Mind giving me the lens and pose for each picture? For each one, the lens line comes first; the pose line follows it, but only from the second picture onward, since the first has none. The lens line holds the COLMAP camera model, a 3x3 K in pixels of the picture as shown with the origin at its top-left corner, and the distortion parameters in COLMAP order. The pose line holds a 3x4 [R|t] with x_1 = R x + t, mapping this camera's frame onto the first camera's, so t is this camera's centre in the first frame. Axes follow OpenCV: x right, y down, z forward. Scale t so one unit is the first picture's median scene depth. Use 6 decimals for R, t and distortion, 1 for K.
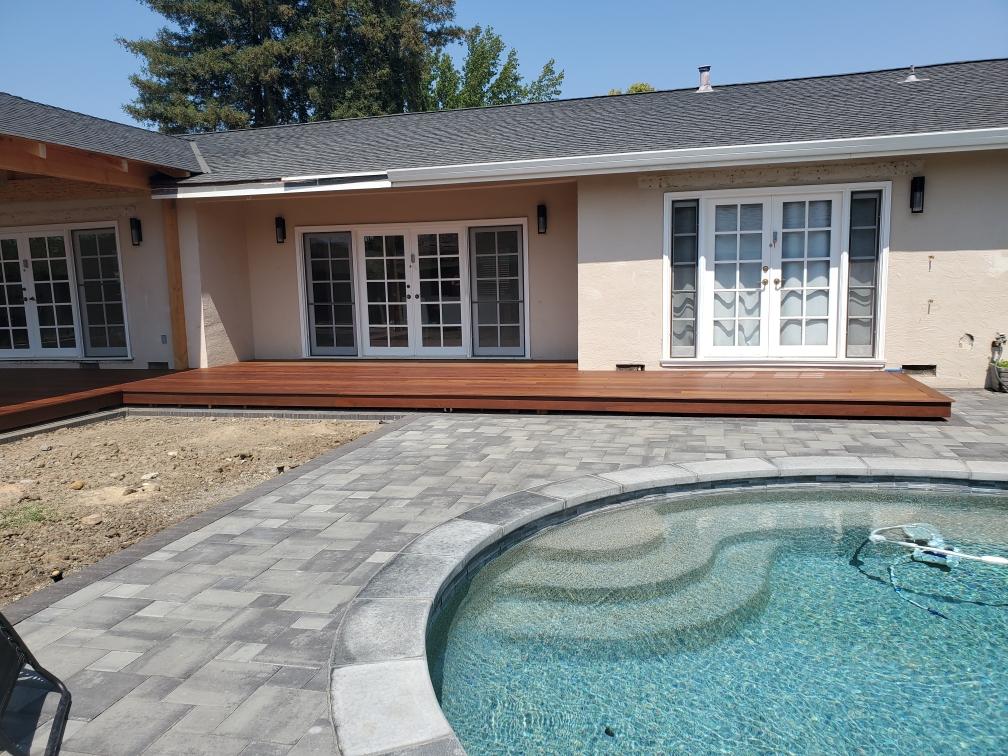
lens RADIAL K [[793.0, 0, 499.3], [0, 793.0, 379.1], [0, 0, 1]] dist [0.017117, -0.004452]
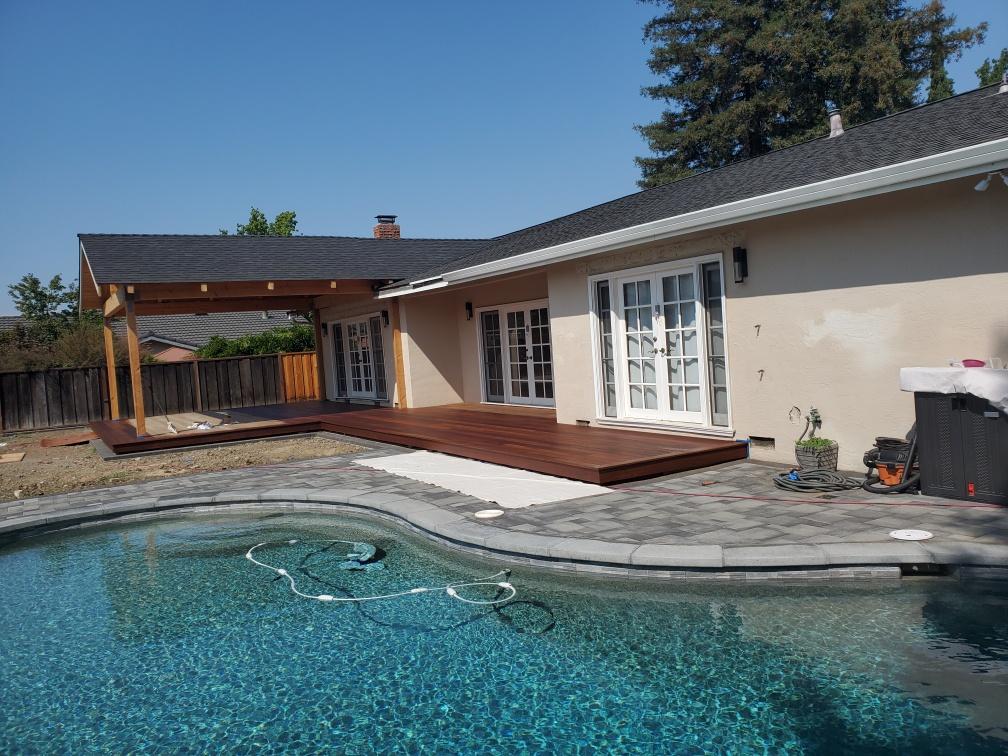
lens RADIAL K [[793.0, 0, 499.3], [0, 793.0, 379.1], [0, 0, 1]] dist [0.017117, -0.004452]
pose [[0.712372, 0.012553, -0.701689, 0.774534], [-0.038958, 0.999006, -0.021678, -0.041962], [0.700719, 0.042779, 0.712153, 0.060790]]
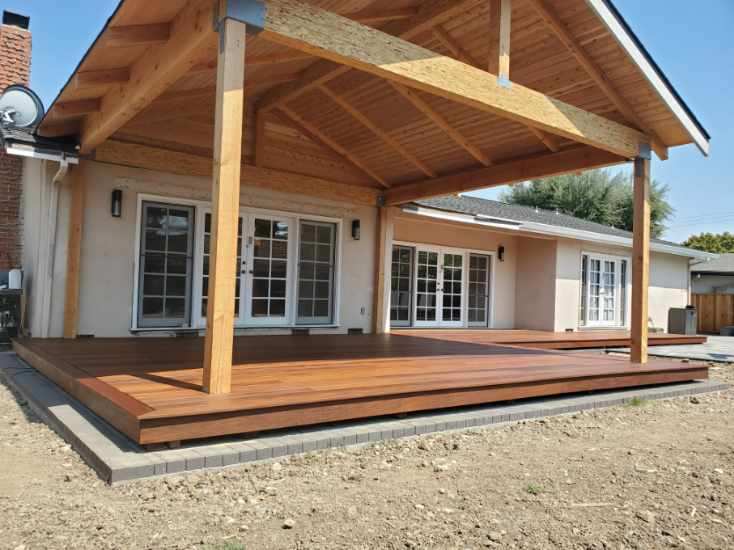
lens RADIAL K [[582.1, 0, 367.0], [0, 582.1, 275.0], [0, 0, 1]] dist [0.126913, -0.278027]
pose [[0.609831, 0.081533, 0.788326, -1.184992], [0.053082, 0.988258, -0.143274, 0.029833], [-0.790751, 0.129219, 0.598343, 0.407731]]
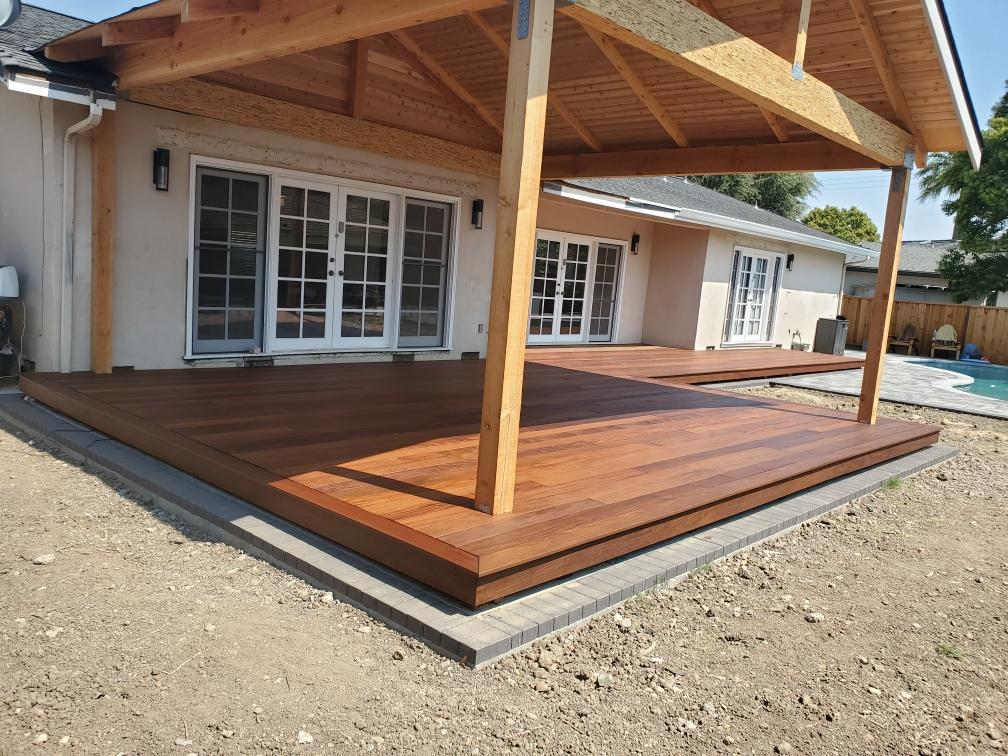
lens RADIAL K [[809.6, 0, 517.1], [0, 809.6, 378.1], [0, 0, 1]] dist [0.024641, -0.012391]
pose [[0.450109, -0.049580, 0.891596, -1.276496], [0.023778, 0.998769, 0.043536, -0.031109], [-0.892657, 0.001604, 0.450734, 0.519784]]
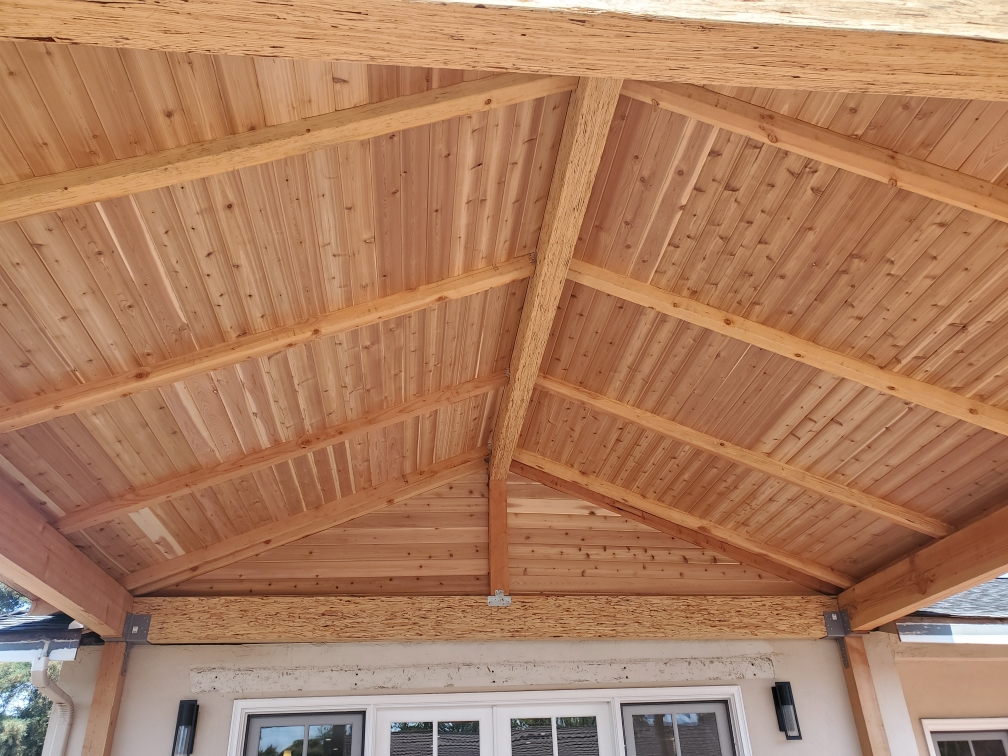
lens RADIAL K [[793.0, 0, 499.3], [0, 793.0, 379.1], [0, 0, 1]] dist [0.017117, -0.004452]
pose [[0.934916, 0.173018, 0.309835, -0.812456], [0.048717, 0.802252, -0.594995, -0.058357], [-0.351510, 0.571364, 0.741609, 0.551669]]
